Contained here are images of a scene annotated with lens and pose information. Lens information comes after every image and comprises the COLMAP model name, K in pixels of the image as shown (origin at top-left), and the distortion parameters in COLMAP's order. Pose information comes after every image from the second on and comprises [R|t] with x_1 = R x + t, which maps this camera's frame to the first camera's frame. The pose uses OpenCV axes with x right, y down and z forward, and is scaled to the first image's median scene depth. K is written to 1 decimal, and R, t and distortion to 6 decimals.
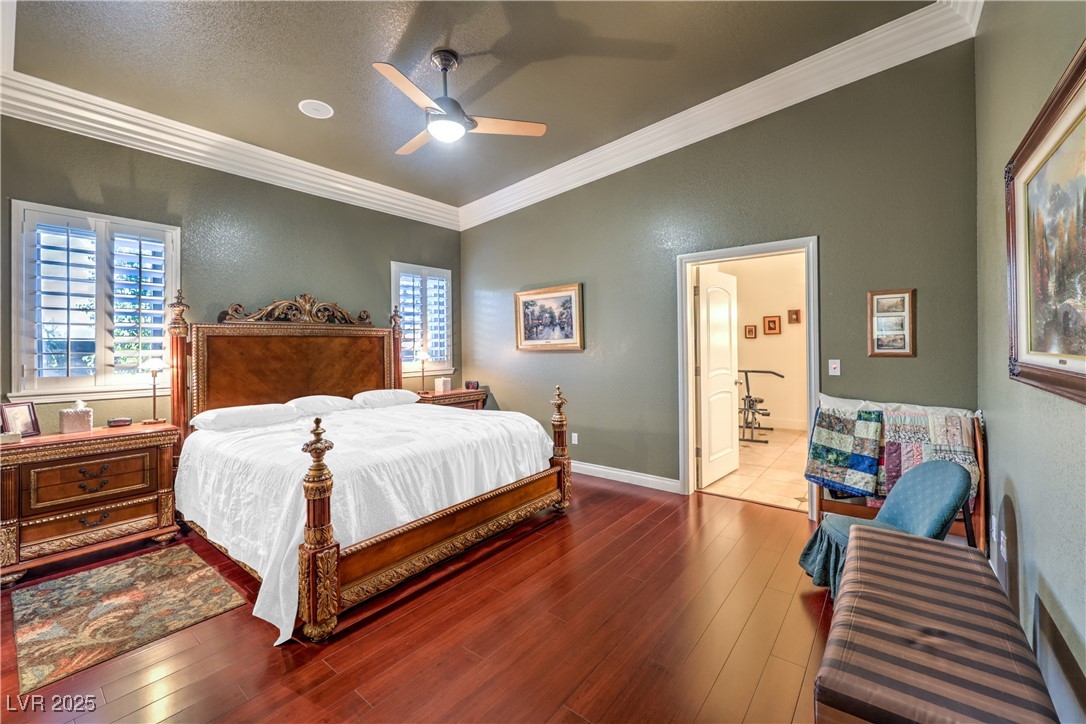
lens RADIAL K [[431.7, 0, 542.4], [0, 431.7, 353.3], [0, 0, 1]] dist [0.001268, 0.000157]
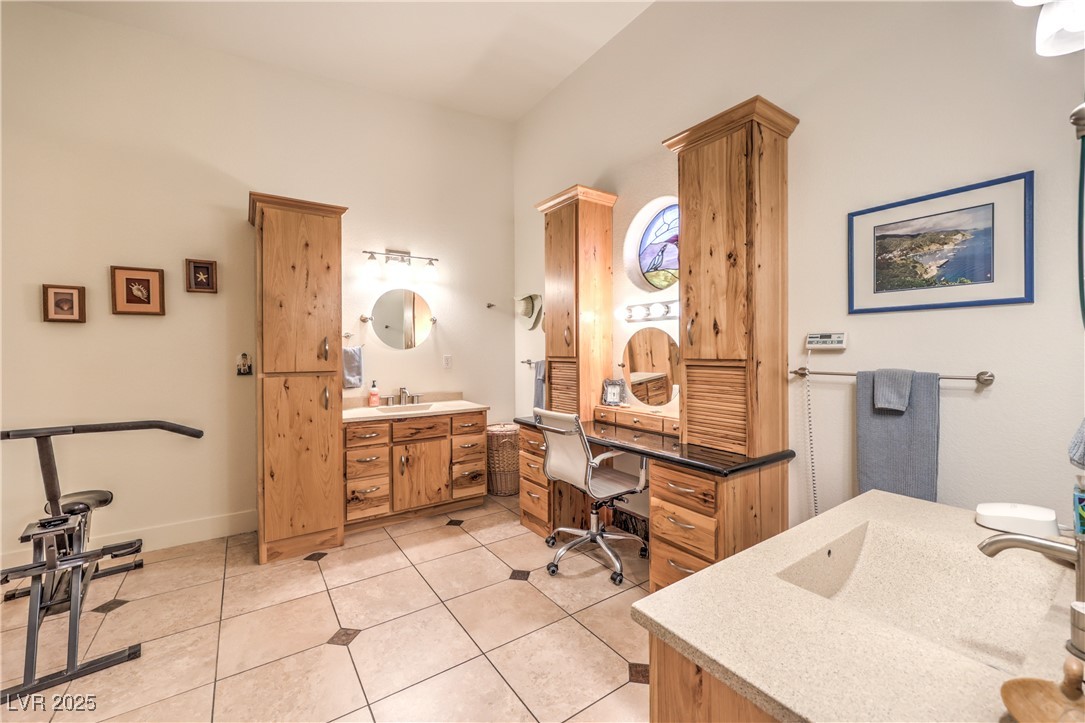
lens RADIAL K [[431.3, 0, 543.2], [0, 431.3, 357.8], [0, 0, 1]] dist [0.001268, 0.000157]
pose [[0.277710, 0.003201, 0.960660, 0.260511], [0.004553, 0.999979, -0.004648, -0.001188], [-0.960654, 0.005665, 0.277689, 0.544727]]
